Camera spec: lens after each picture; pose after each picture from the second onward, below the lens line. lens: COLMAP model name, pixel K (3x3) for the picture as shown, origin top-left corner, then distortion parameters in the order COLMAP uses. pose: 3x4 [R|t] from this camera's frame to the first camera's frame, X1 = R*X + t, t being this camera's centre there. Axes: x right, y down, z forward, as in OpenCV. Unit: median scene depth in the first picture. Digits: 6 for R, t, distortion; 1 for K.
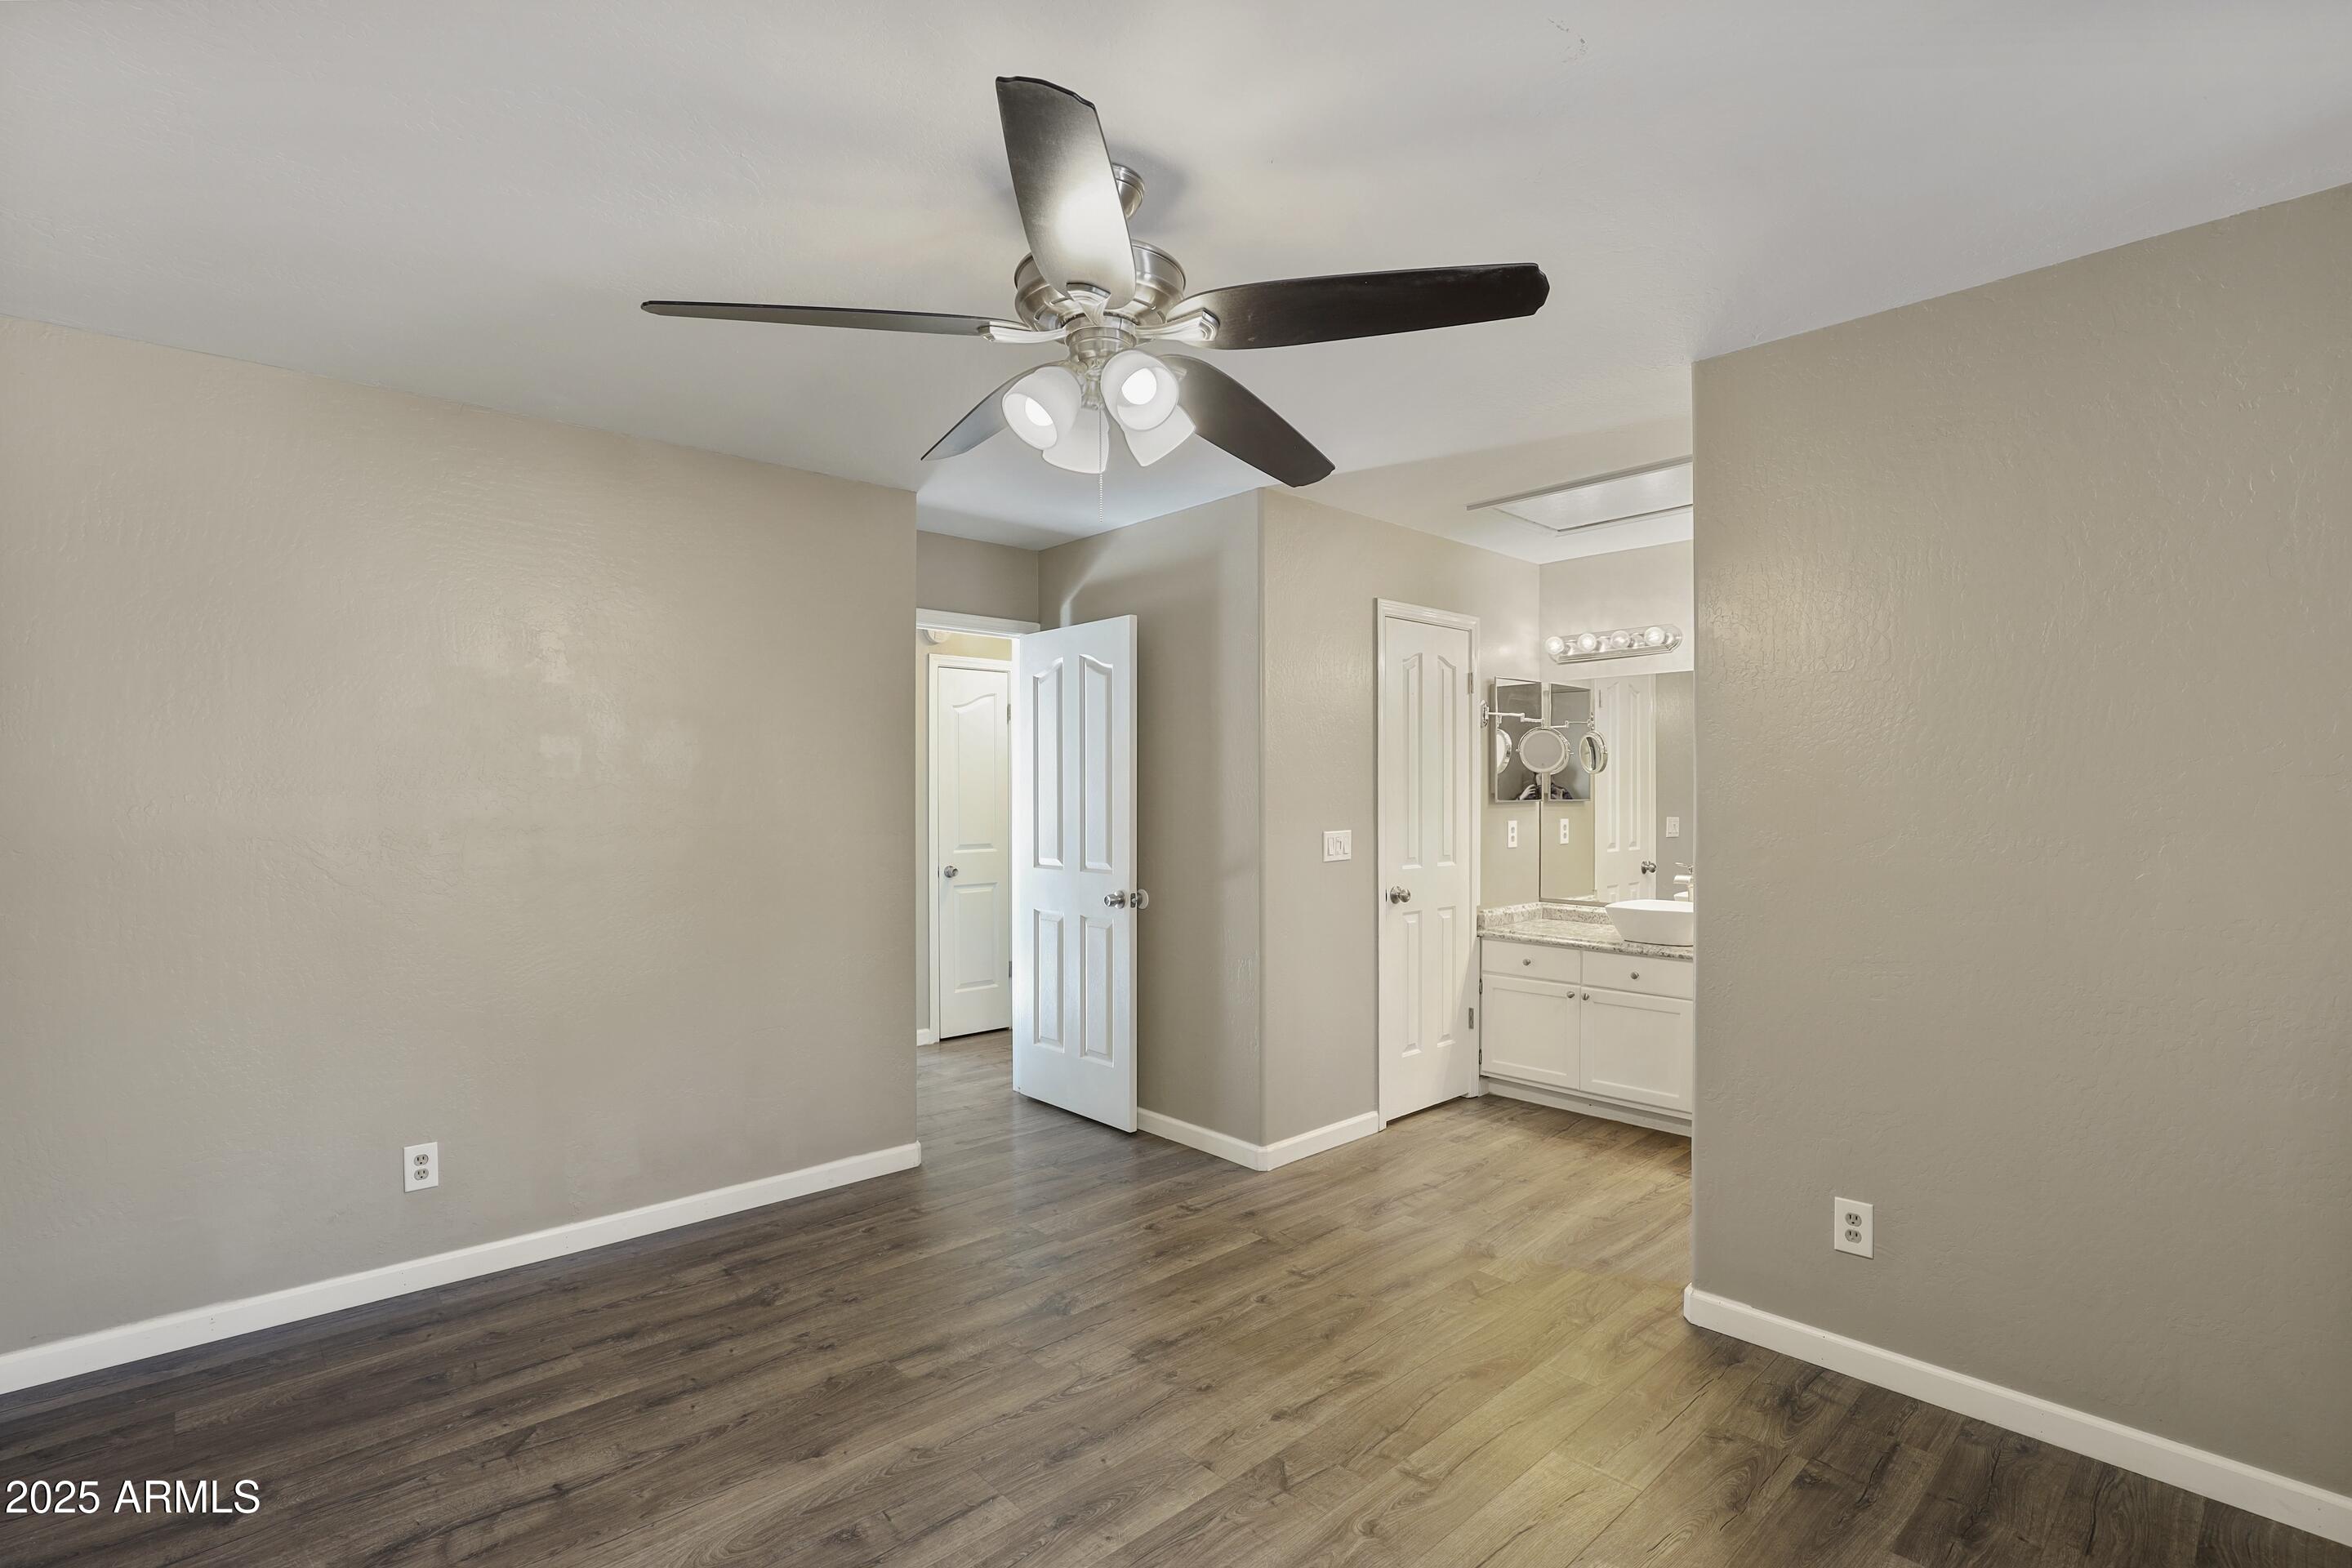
lens RADIAL K [[1094.5, 0, 1175.3], [0, 1094.5, 788.4], [0, 0, 1]] dist [-0.030853, 0.003003]
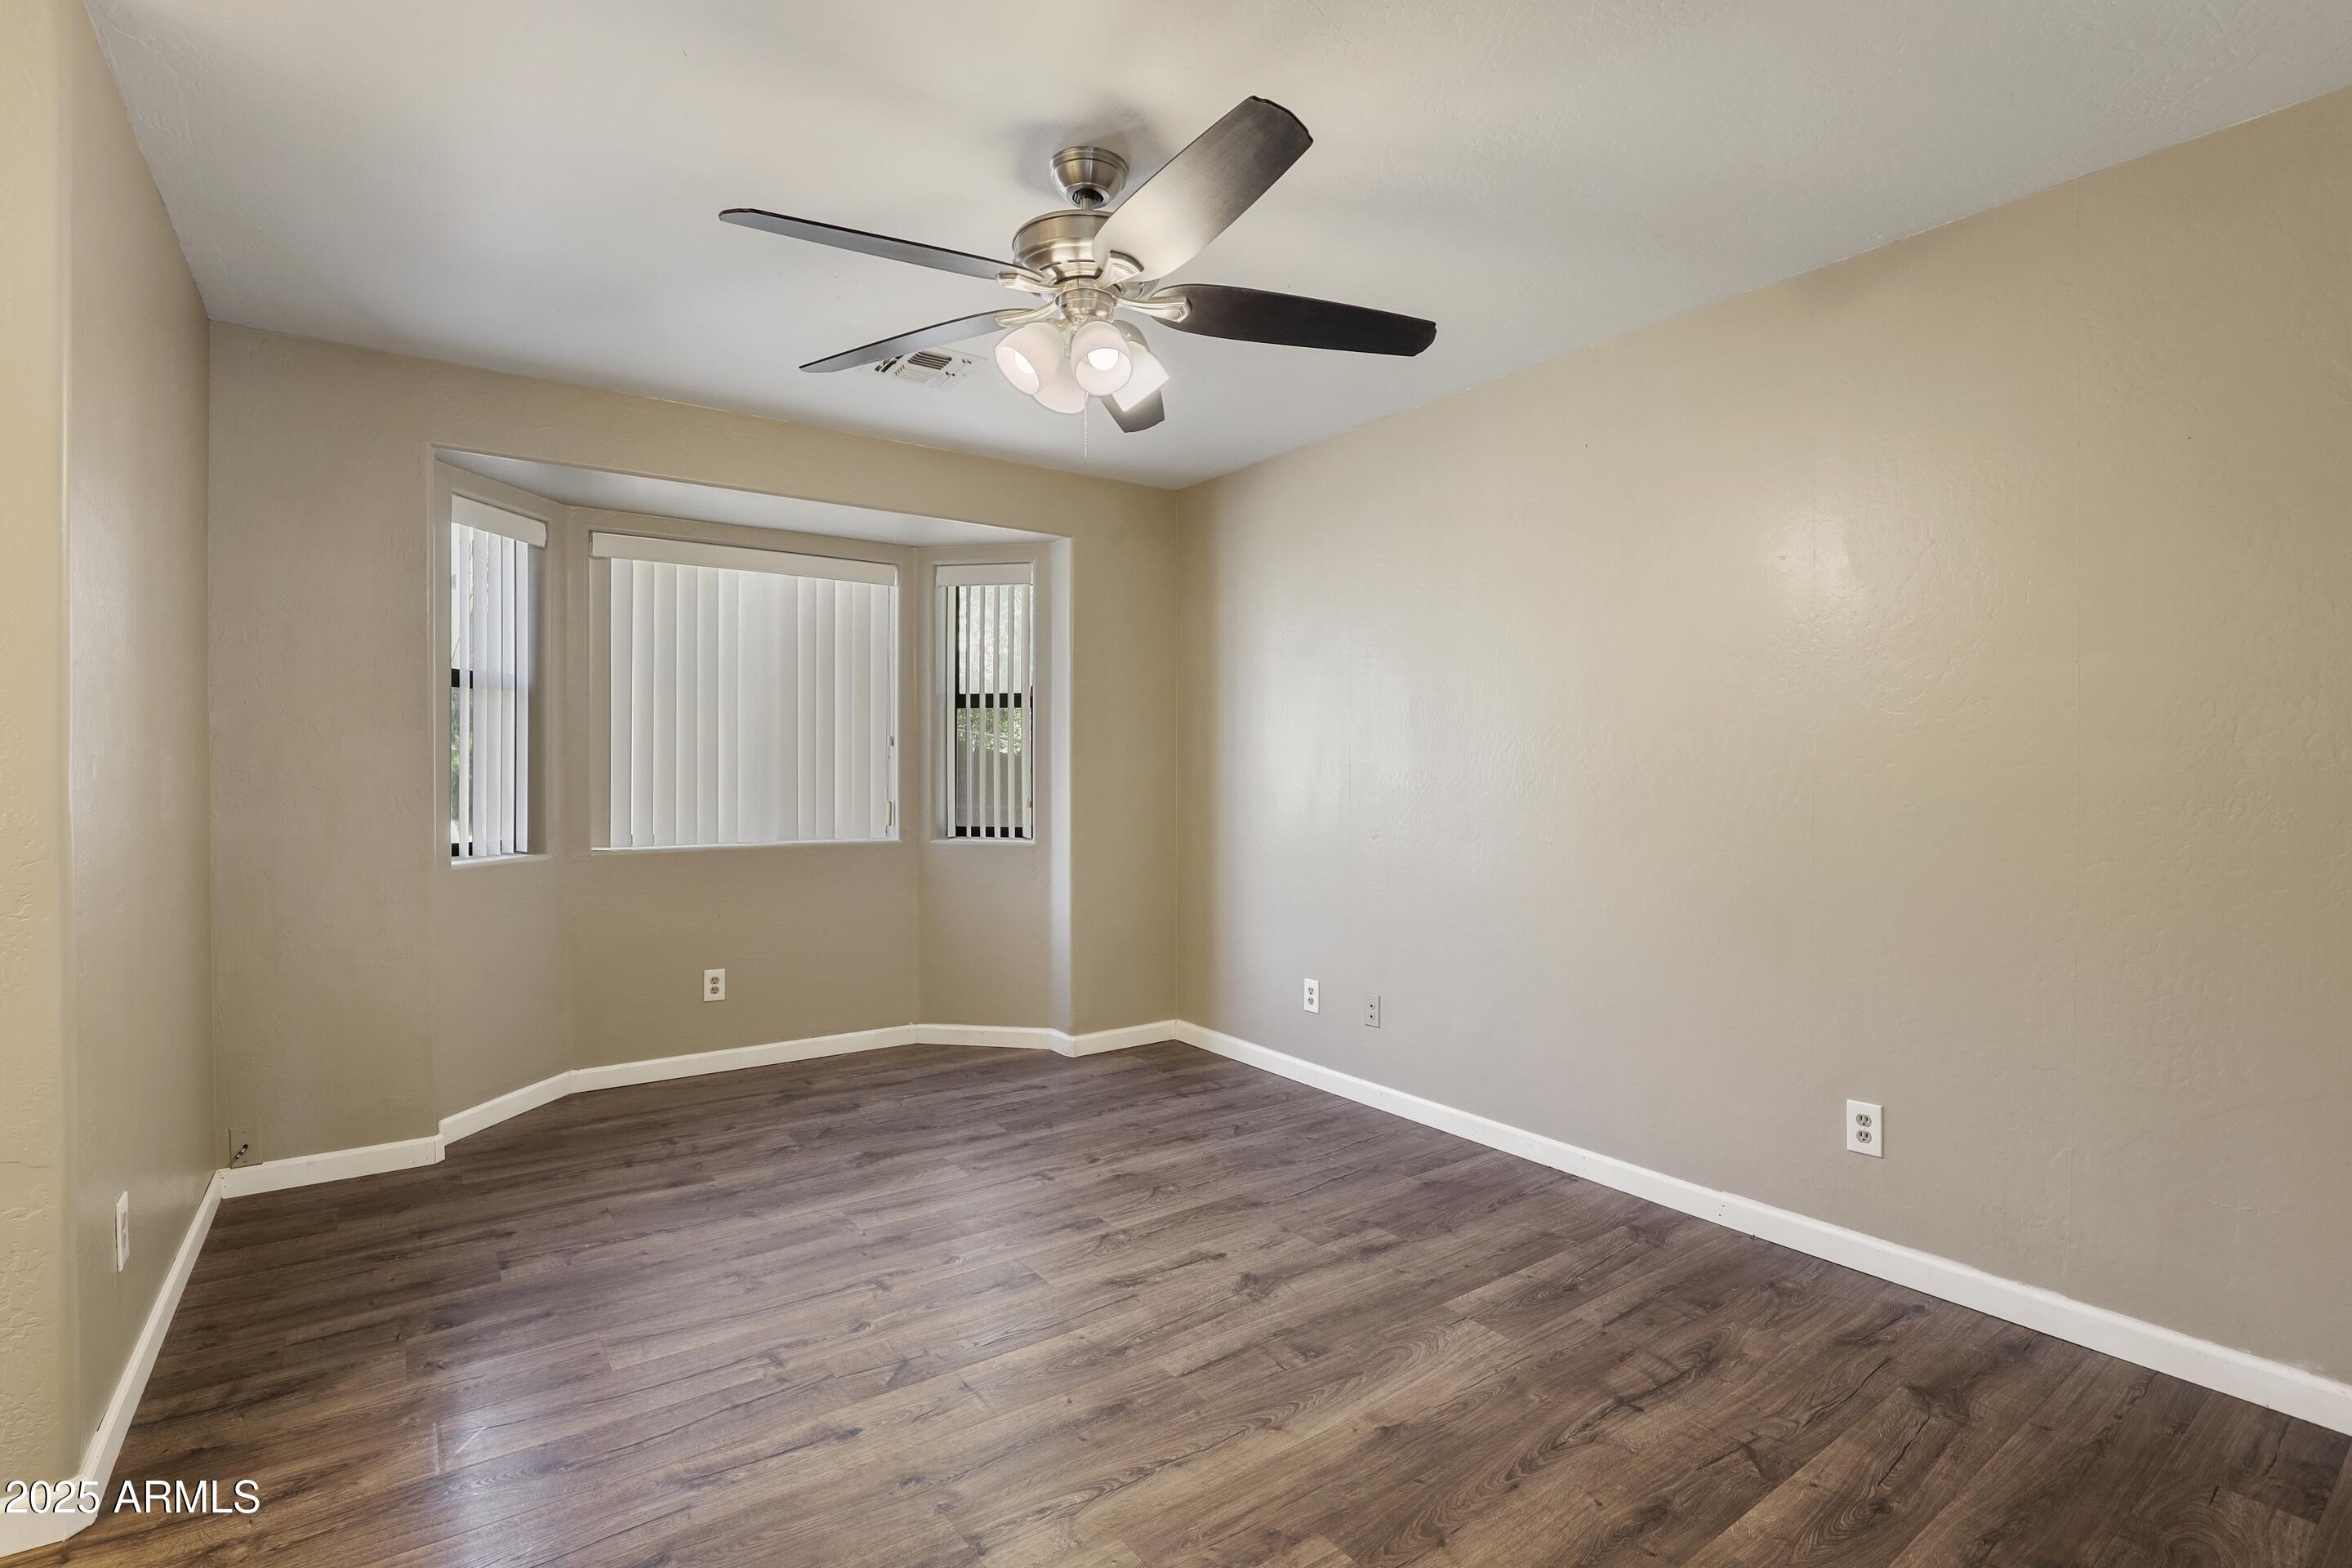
lens RADIAL K [[1094.5, 0, 1174.2], [0, 1094.5, 781.4], [0, 0, 1]] dist [-0.030853, 0.003003]
pose [[-0.993113, -0.001351, 0.117156, -0.263900], [-0.000899, 0.999992, 0.003913, 0.081778], [-0.117161, 0.003780, -0.993106, 1.908569]]
